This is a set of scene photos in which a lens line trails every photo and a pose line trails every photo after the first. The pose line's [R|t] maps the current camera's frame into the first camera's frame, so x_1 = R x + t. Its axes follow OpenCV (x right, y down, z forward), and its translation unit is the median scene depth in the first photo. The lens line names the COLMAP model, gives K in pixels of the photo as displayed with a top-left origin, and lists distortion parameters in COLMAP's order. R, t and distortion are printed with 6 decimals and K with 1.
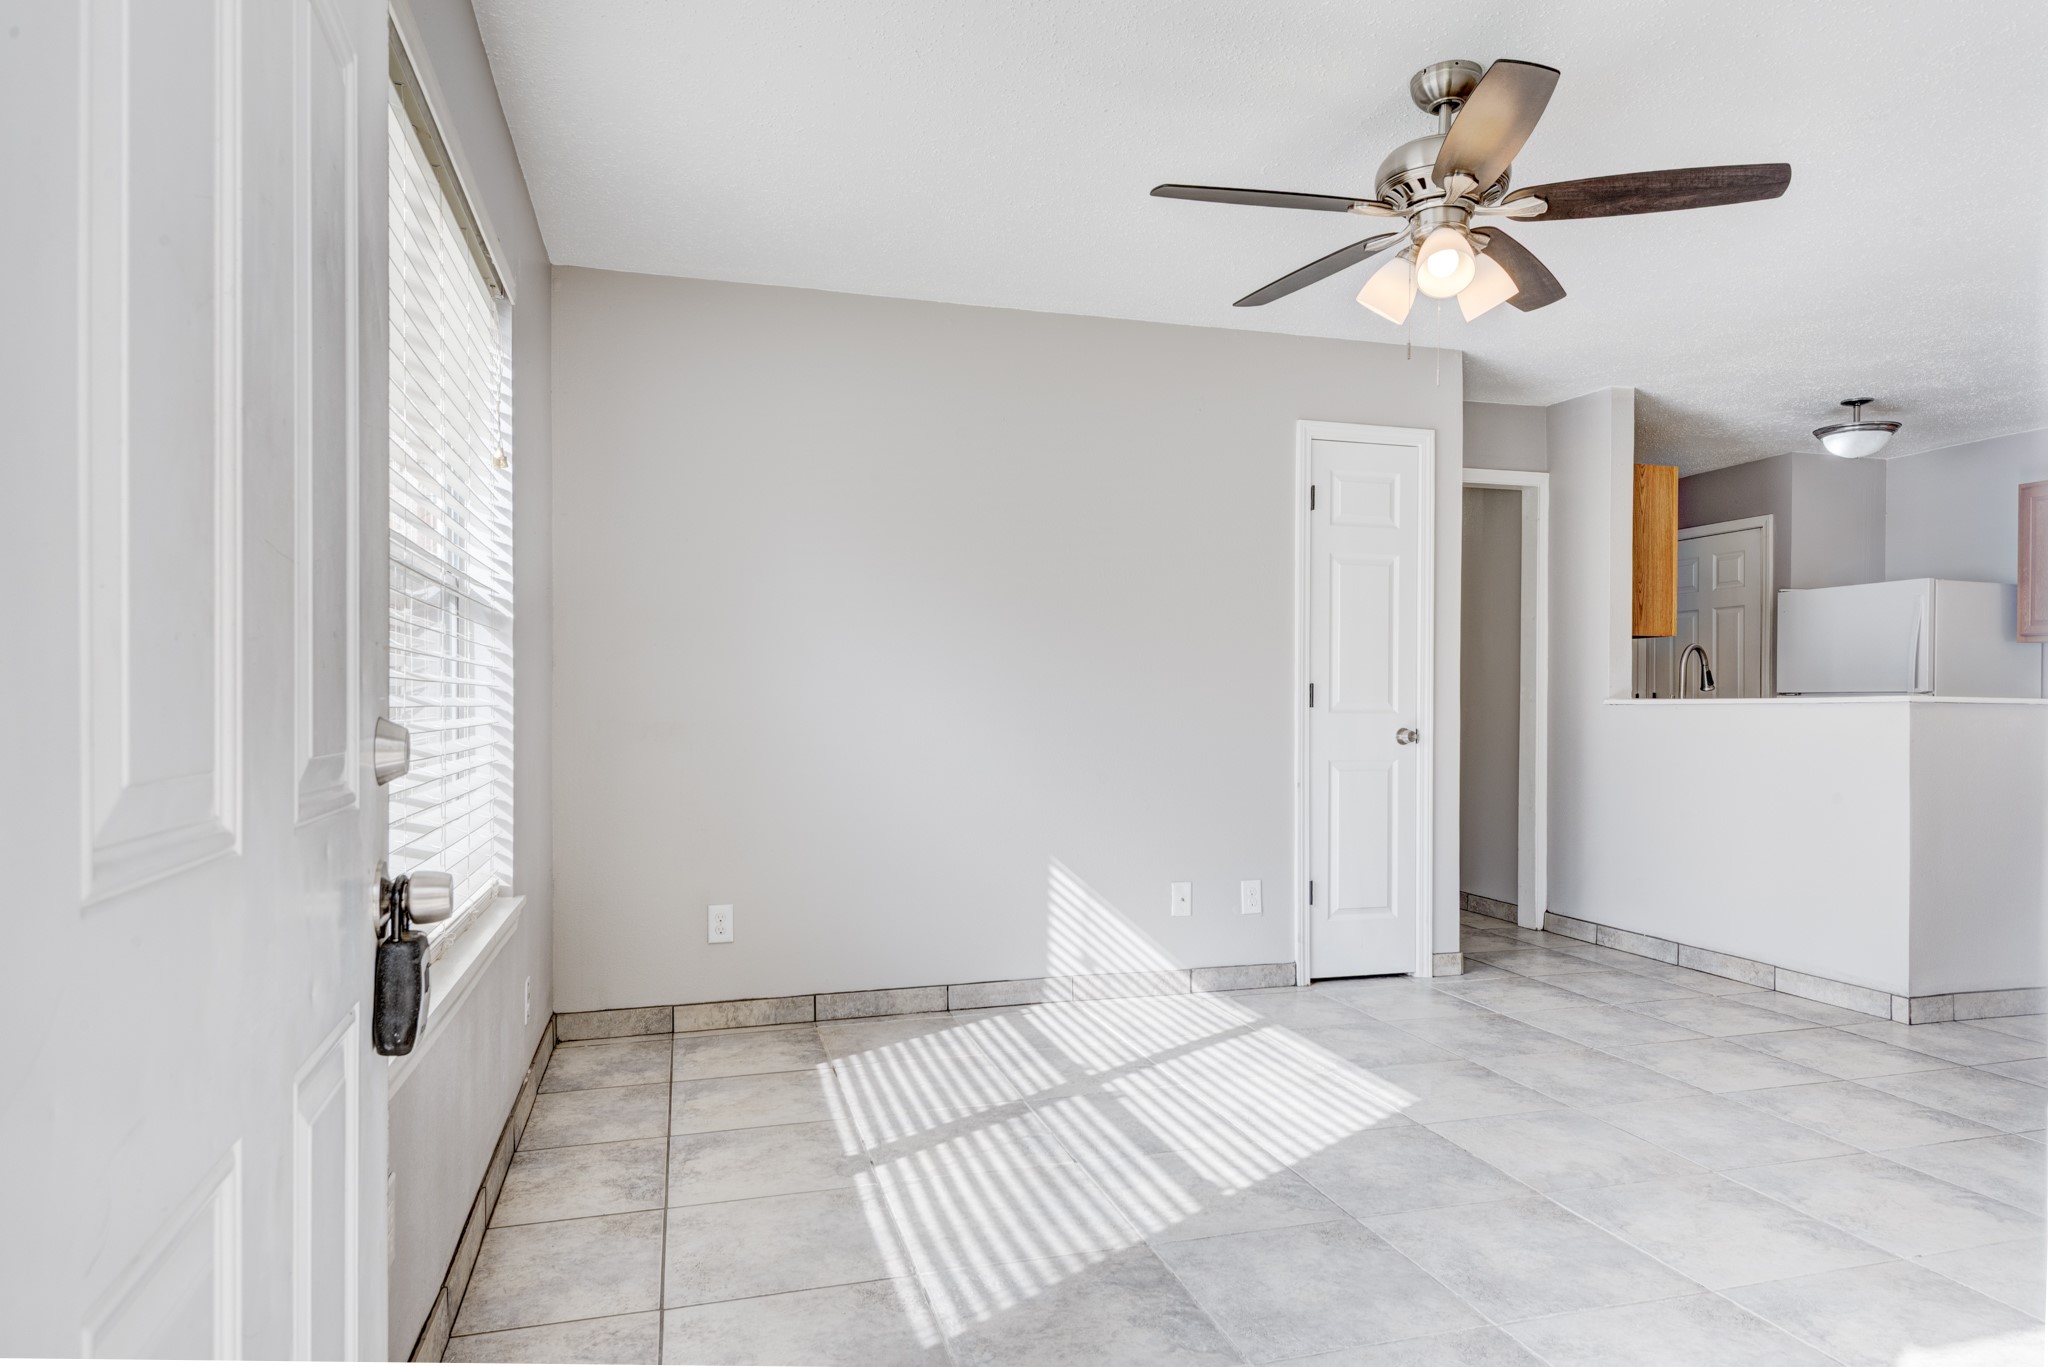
lens RADIAL K [[1279.4, 0, 1024.0], [0, 1279.4, 683.5], [0, 0, 1]] dist [0.033452, -0.000536]
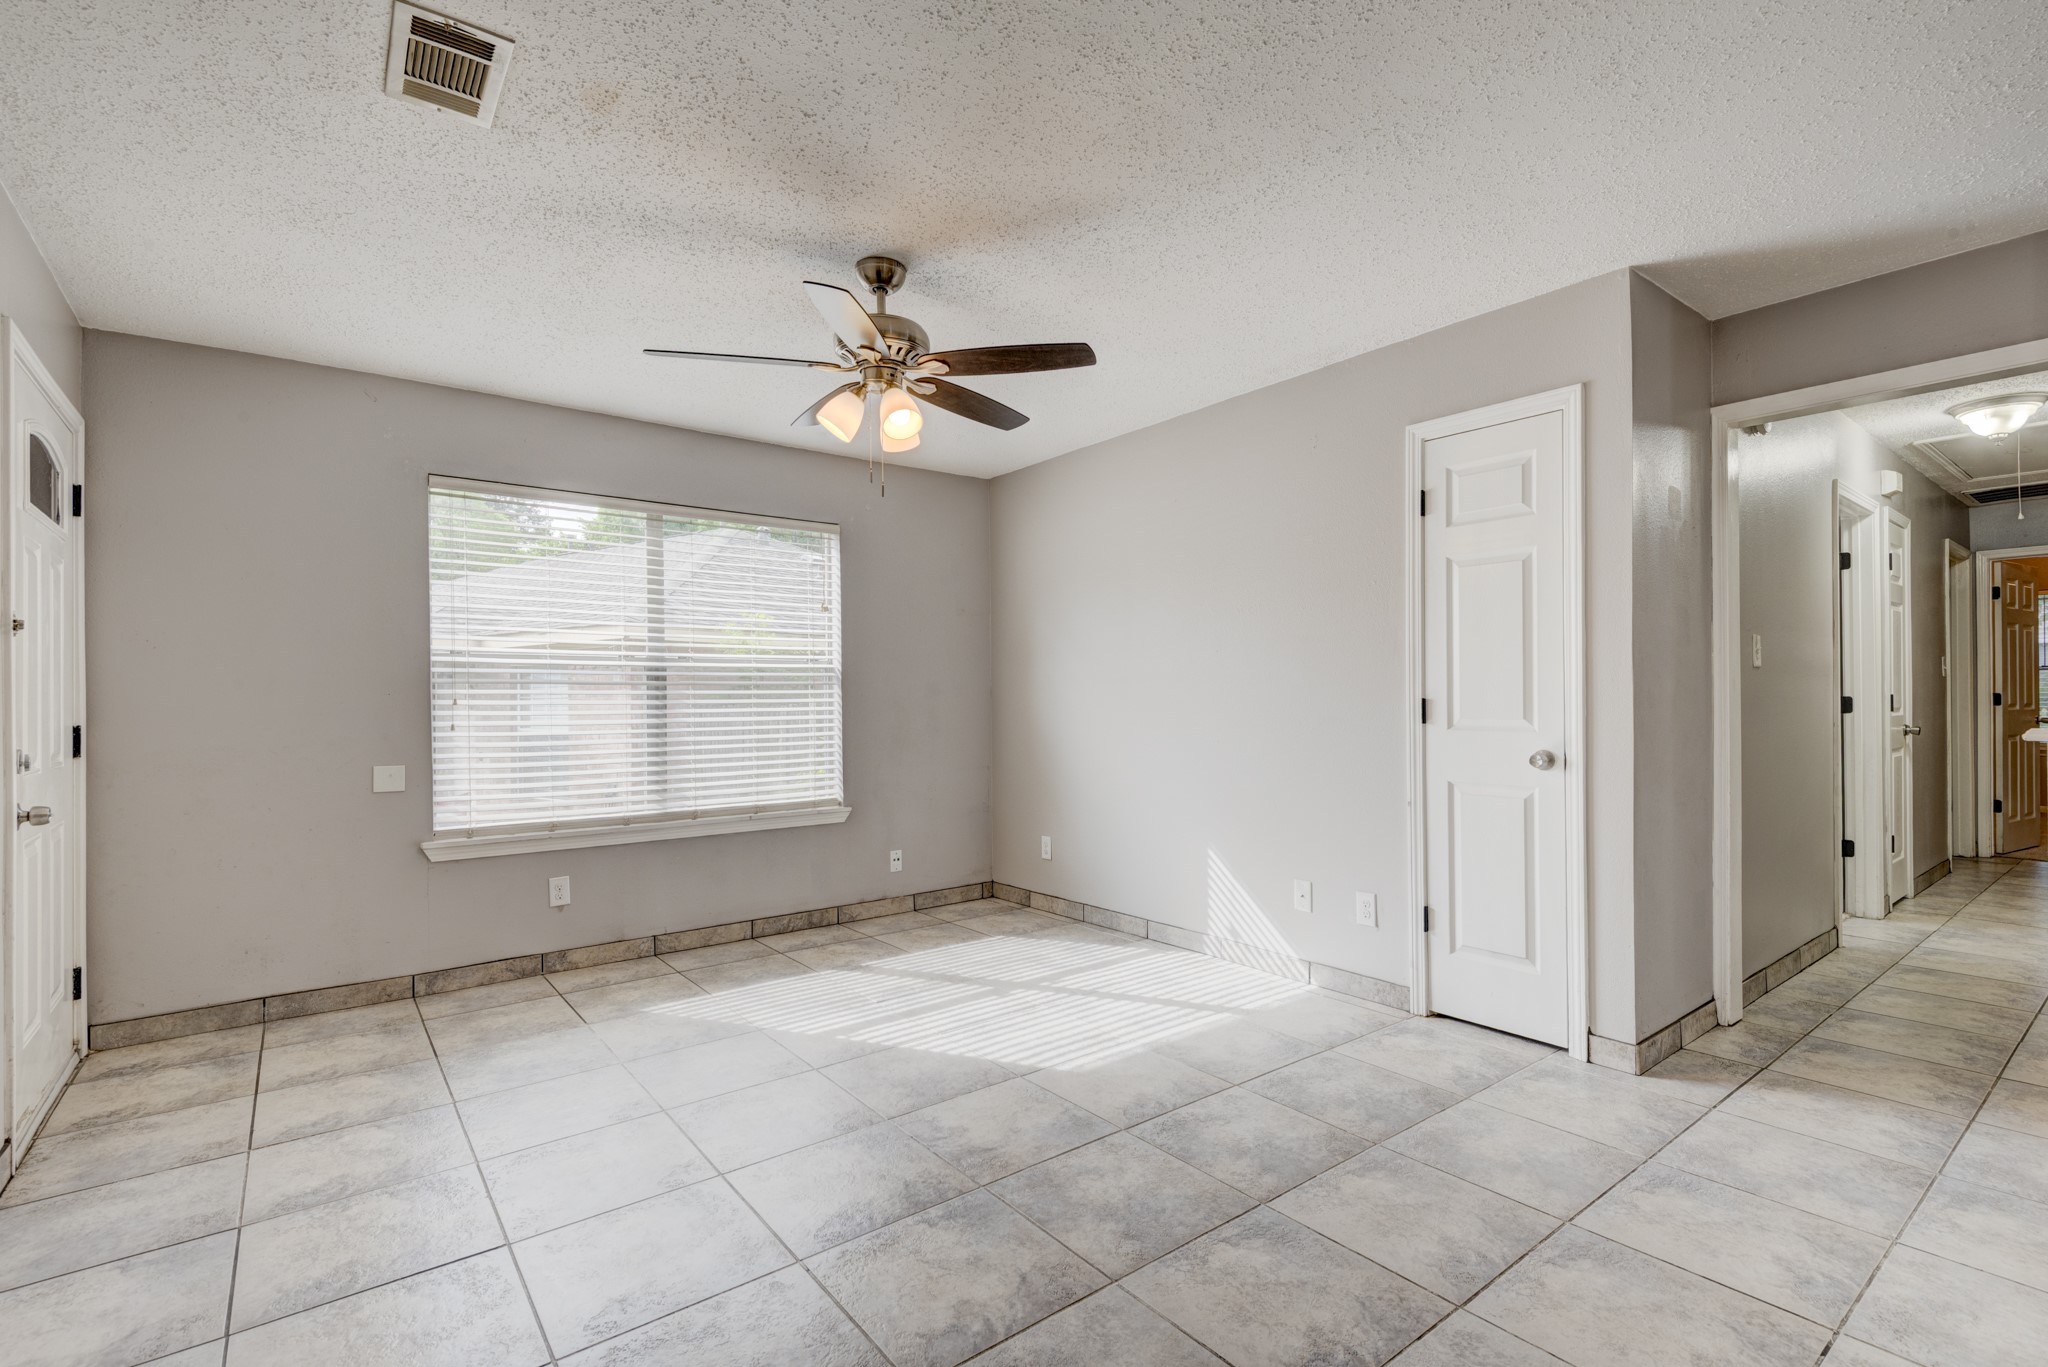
lens RADIAL K [[925.3, 0, 1024.0], [0, 925.3, 683.5], [0, 0, 1]] dist [0.014384, 0.000093]
pose [[0.364306, -0.021272, -0.931036, 0.934665], [0.013073, 0.999757, -0.017727, -0.003211], [0.931188, -0.005714, 0.364496, 0.585465]]
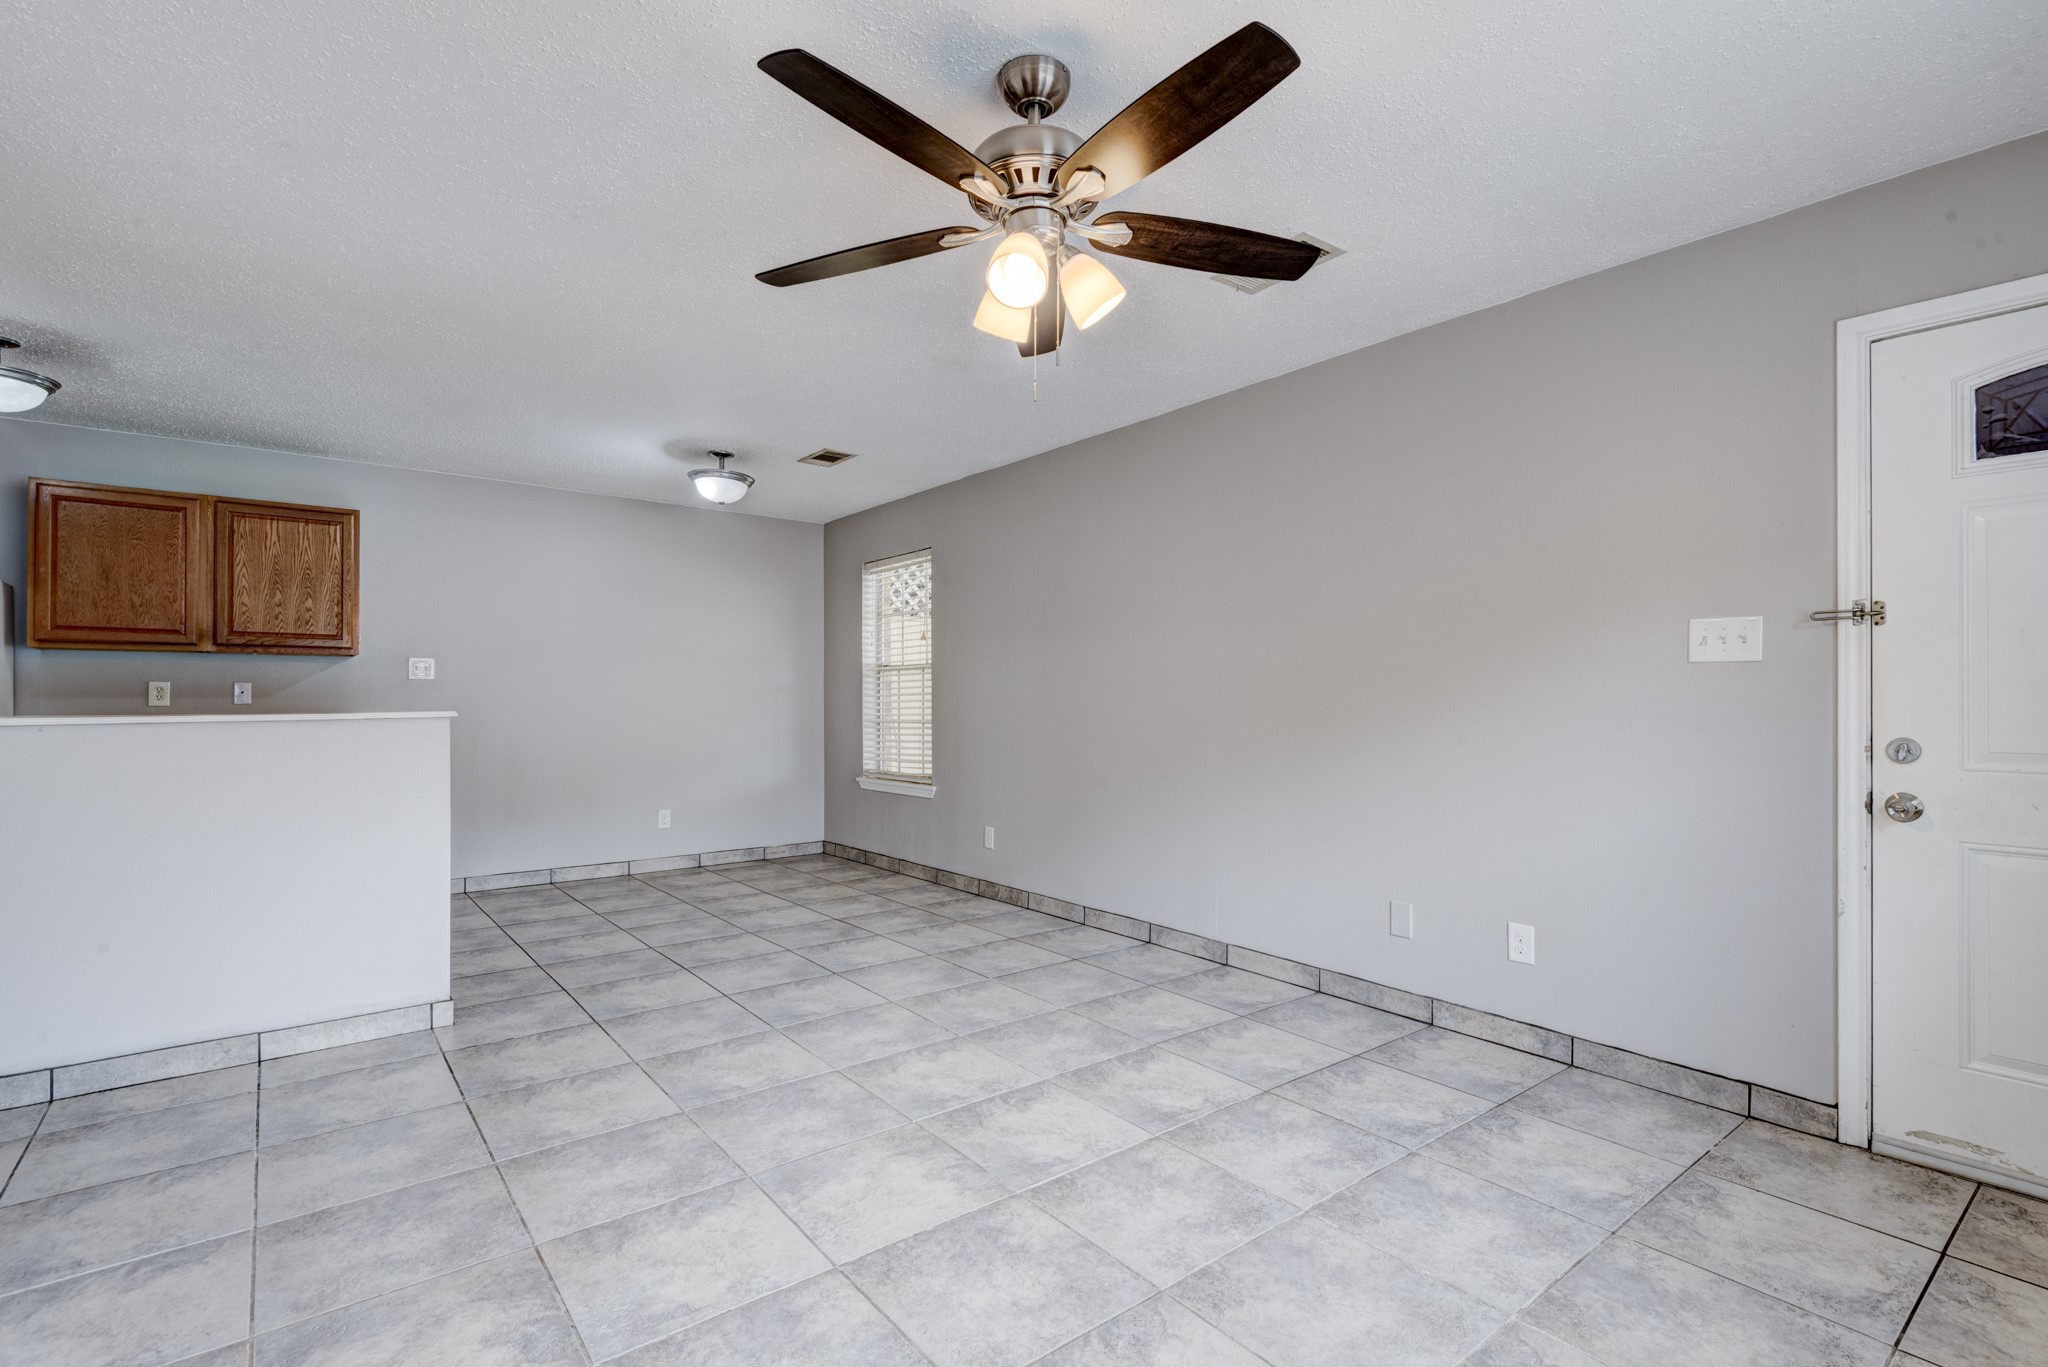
lens RADIAL K [[975.6, 0, 1056.9], [0, 975.6, 705.7], [0, 0, 1]] dist [-0.001284, -0.000119]
pose [[-0.398425, -0.012006, 0.917122, -0.237877], [-0.006148, 0.999927, 0.010419, -0.003281], [-0.917180, -0.001487, -0.398470, 0.937555]]
